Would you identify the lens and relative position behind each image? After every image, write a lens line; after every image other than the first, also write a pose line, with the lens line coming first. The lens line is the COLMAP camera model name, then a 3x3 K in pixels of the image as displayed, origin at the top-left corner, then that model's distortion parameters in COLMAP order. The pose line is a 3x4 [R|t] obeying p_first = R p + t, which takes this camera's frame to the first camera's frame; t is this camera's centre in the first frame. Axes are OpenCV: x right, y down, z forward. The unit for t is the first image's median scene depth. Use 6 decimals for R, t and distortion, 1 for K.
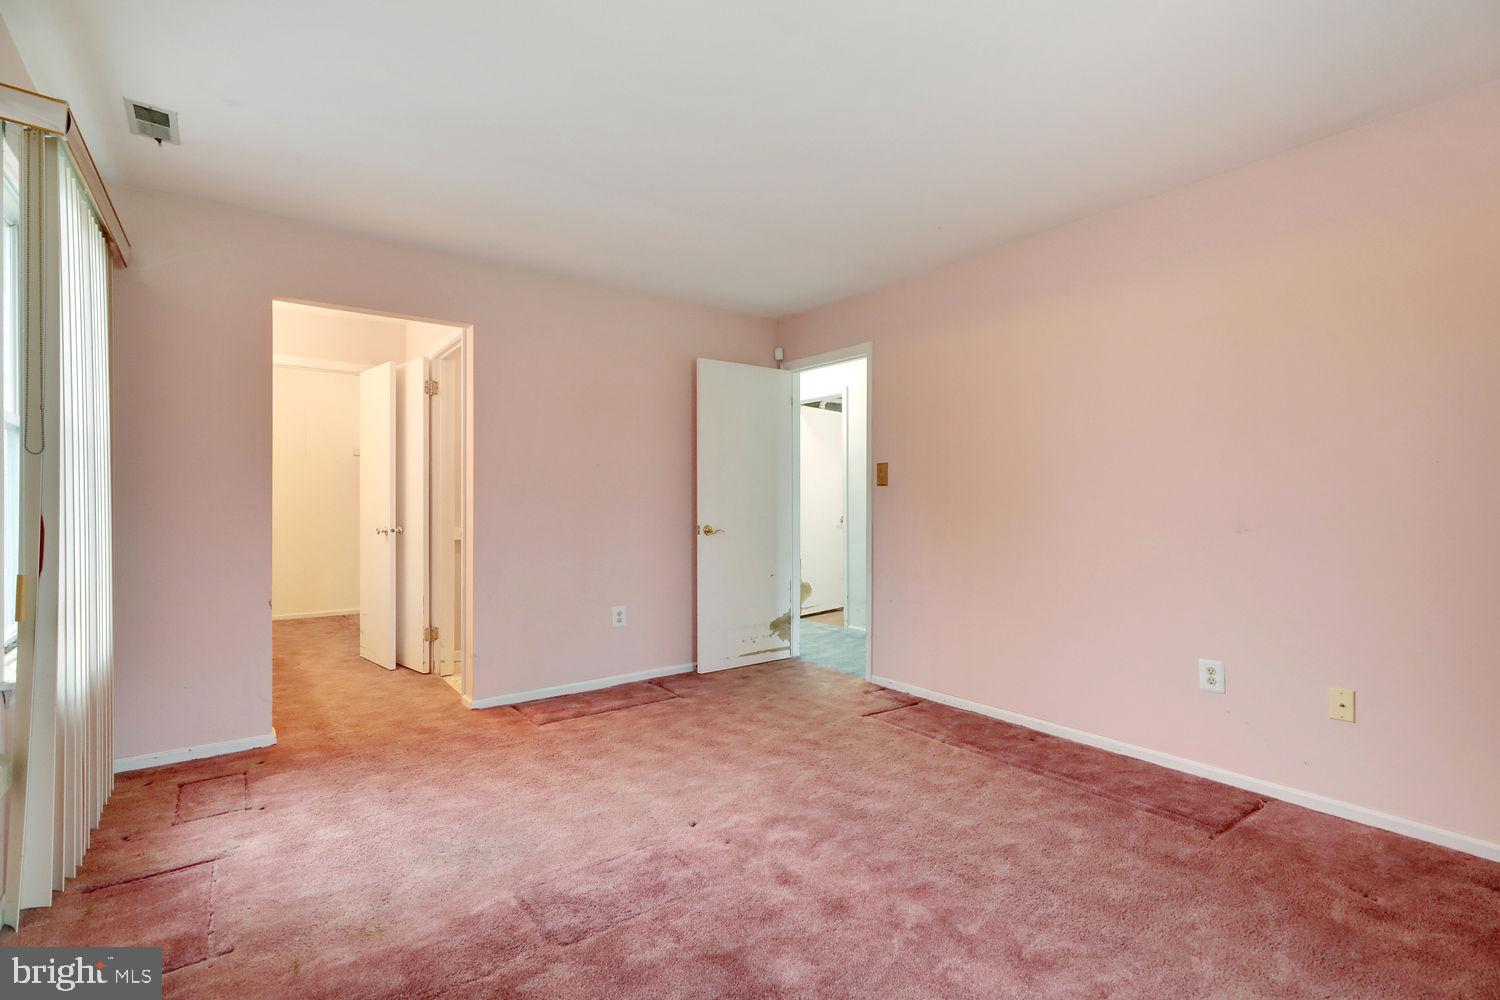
lens RADIAL K [[679.5, 0, 755.7], [0, 679.5, 506.3], [0, 0, 1]] dist [0.002127, -0.000225]
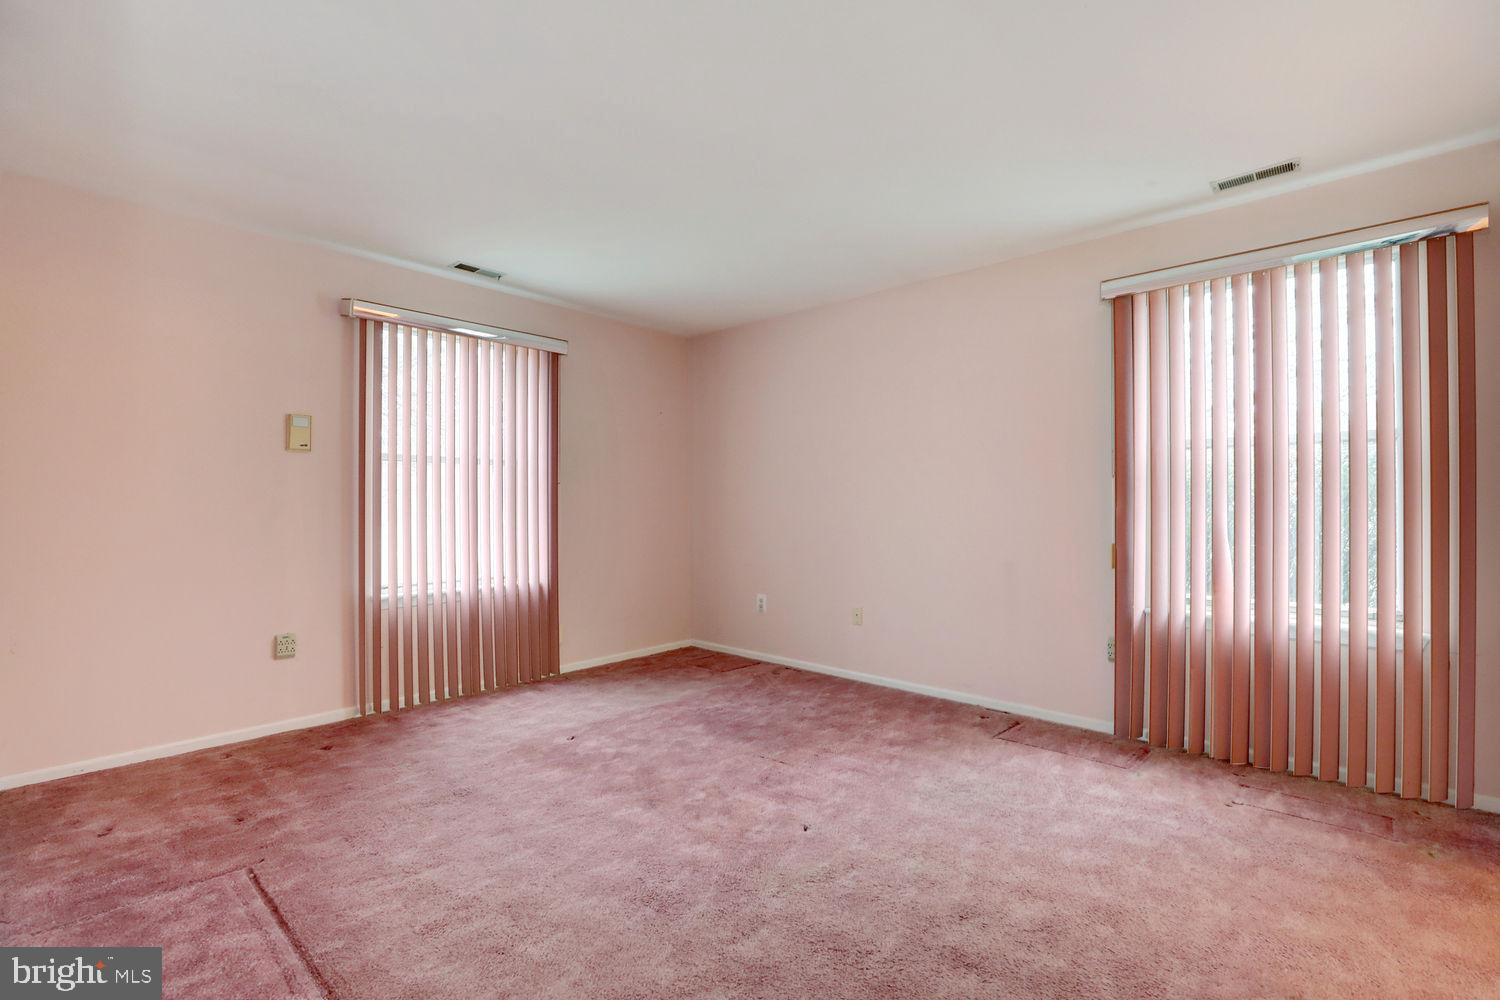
lens RADIAL K [[679.5, 0, 756.8], [0, 679.5, 502.0], [0, 0, 1]] dist [0.002127, -0.000225]
pose [[-0.981494, 0.002093, -0.191483, 0.145638], [0.001313, 0.999990, 0.004202, -0.012383], [0.191490, 0.003873, -0.981487, 1.712702]]
